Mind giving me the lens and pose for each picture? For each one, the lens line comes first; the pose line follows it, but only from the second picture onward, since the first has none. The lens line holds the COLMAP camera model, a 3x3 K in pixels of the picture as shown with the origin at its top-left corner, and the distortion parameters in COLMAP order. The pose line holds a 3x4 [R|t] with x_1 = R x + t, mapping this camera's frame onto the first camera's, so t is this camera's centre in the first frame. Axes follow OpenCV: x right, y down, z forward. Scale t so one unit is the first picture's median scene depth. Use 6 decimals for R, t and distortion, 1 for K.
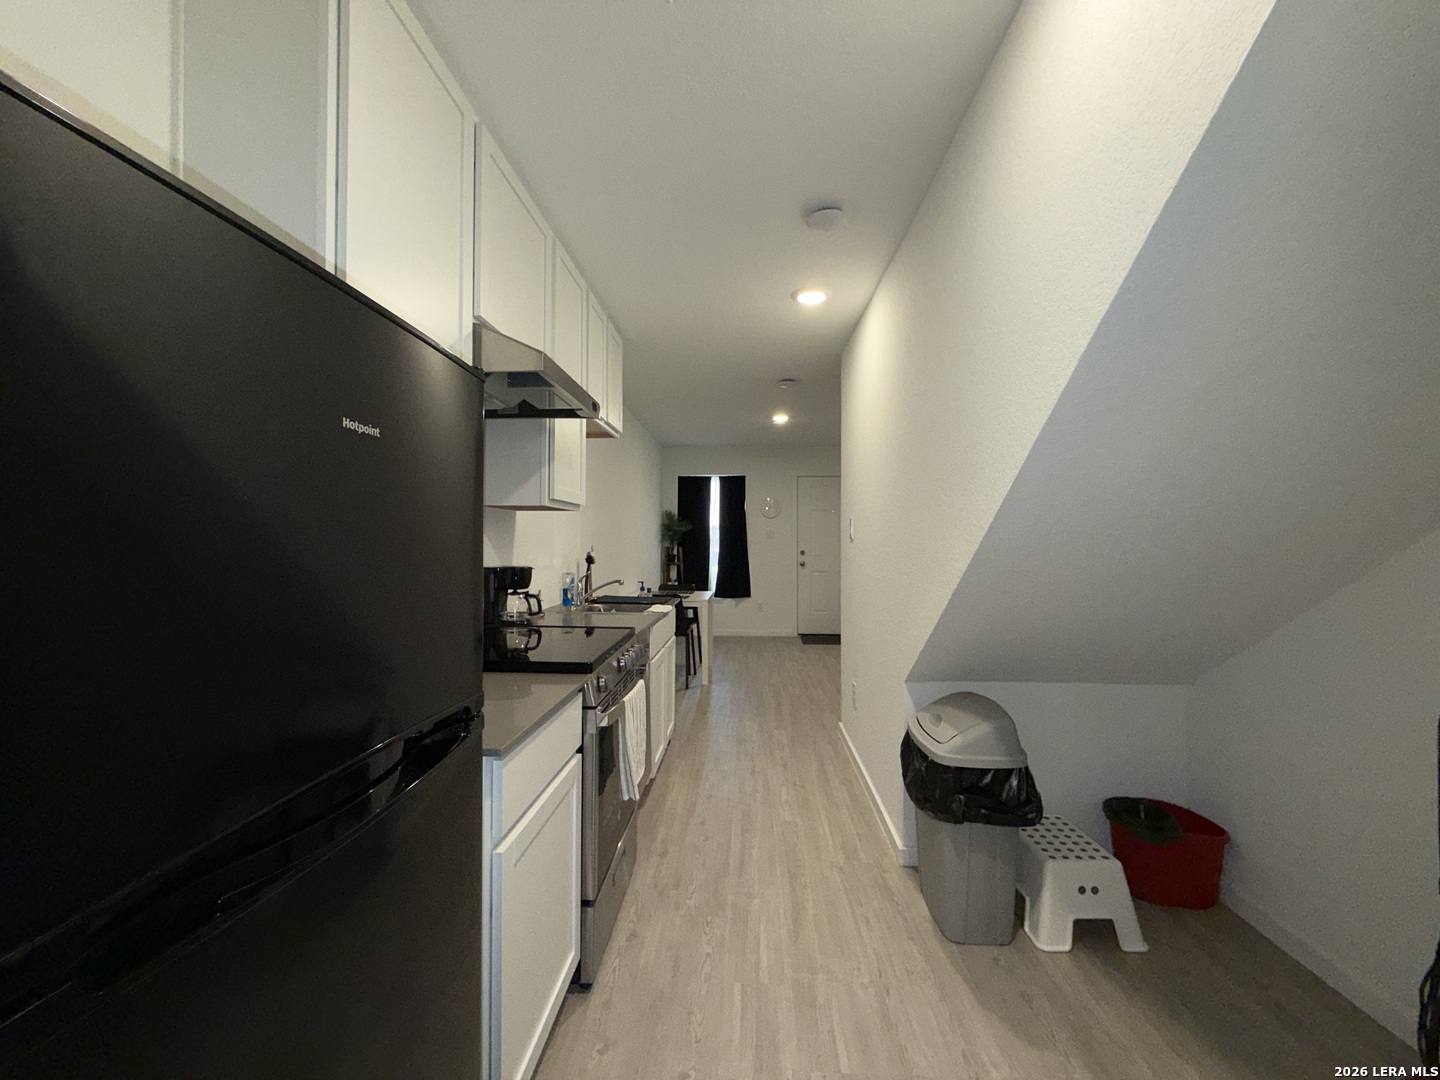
lens RADIAL K [[579.6, 0, 714.9], [0, 579.6, 541.2], [0, 0, 1]] dist [0.000744, -0.000384]
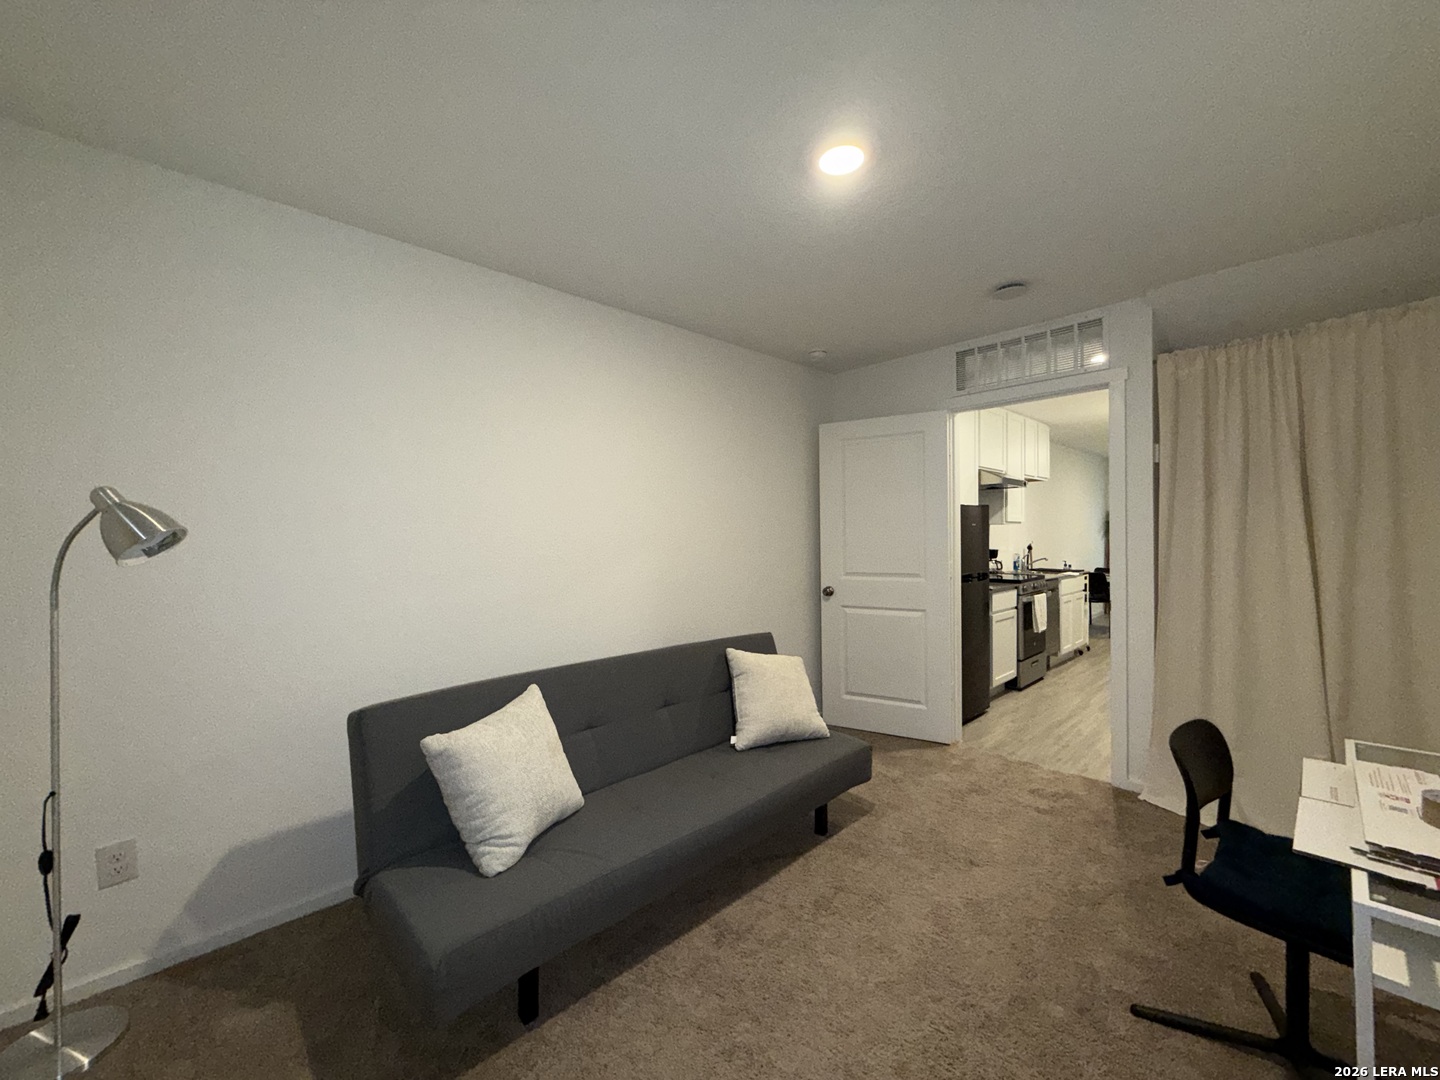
lens RADIAL K [[579.6, 0, 718.1], [0, 579.6, 539.1], [0, 0, 1]] dist [0.000744, -0.000384]
pose [[0.732910, -0.001947, -0.680322, 0.553783], [0.005895, 0.999977, 0.003488, -0.015365], [0.680300, -0.006567, 0.732905, -1.838107]]
